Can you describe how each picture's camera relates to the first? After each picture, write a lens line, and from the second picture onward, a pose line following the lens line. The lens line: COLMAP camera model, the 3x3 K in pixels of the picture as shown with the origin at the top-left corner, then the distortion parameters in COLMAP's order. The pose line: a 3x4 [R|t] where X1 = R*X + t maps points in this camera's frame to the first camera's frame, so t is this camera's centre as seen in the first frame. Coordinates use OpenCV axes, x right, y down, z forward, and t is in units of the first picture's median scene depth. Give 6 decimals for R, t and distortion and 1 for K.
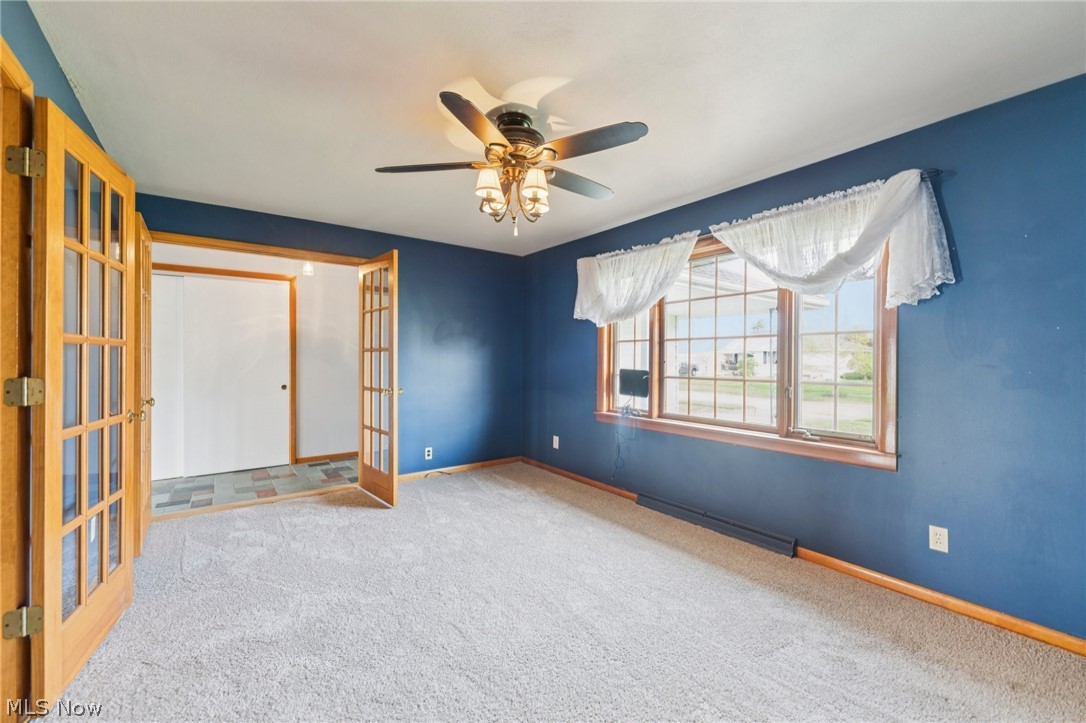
lens RADIAL K [[436.3, 0, 540.2], [0, 436.3, 361.3], [0, 0, 1]] dist [-0.000518, 0.000003]
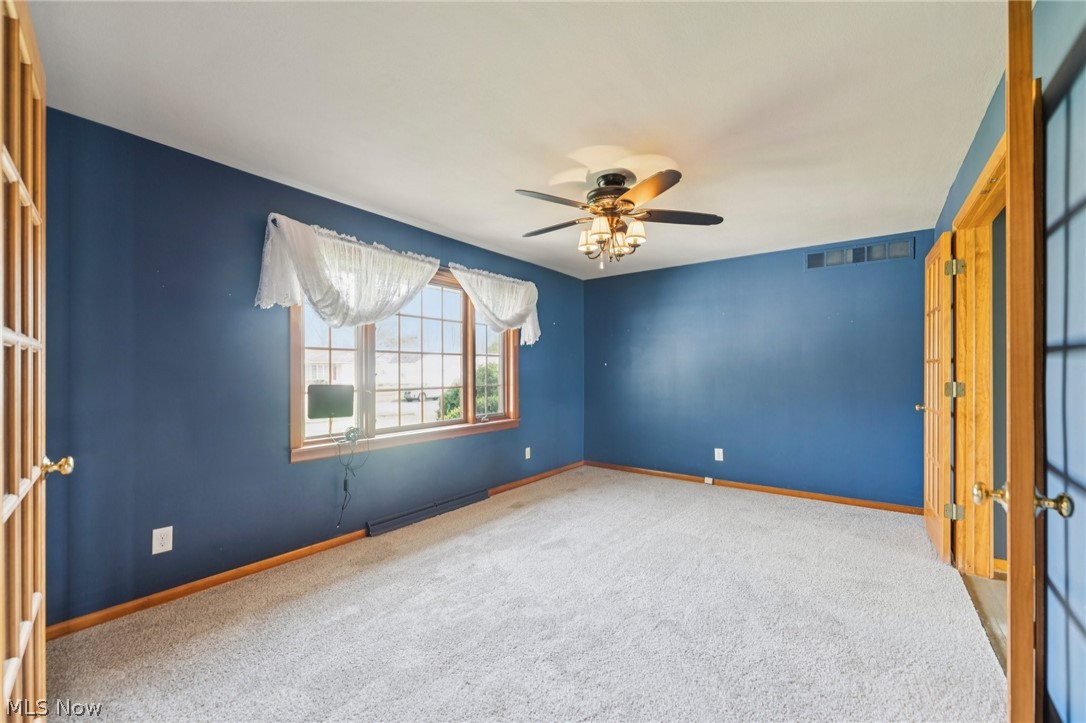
lens RADIAL K [[424.5, 0, 541.4], [0, 424.5, 371.1], [0, 0, 1]] dist [-0.001199, -0.000058]
pose [[-0.270199, -0.006878, 0.962780, -0.776571], [0.000601, 0.999973, 0.007312, -0.014152], [-0.962804, 0.002554, -0.270188, 1.018549]]
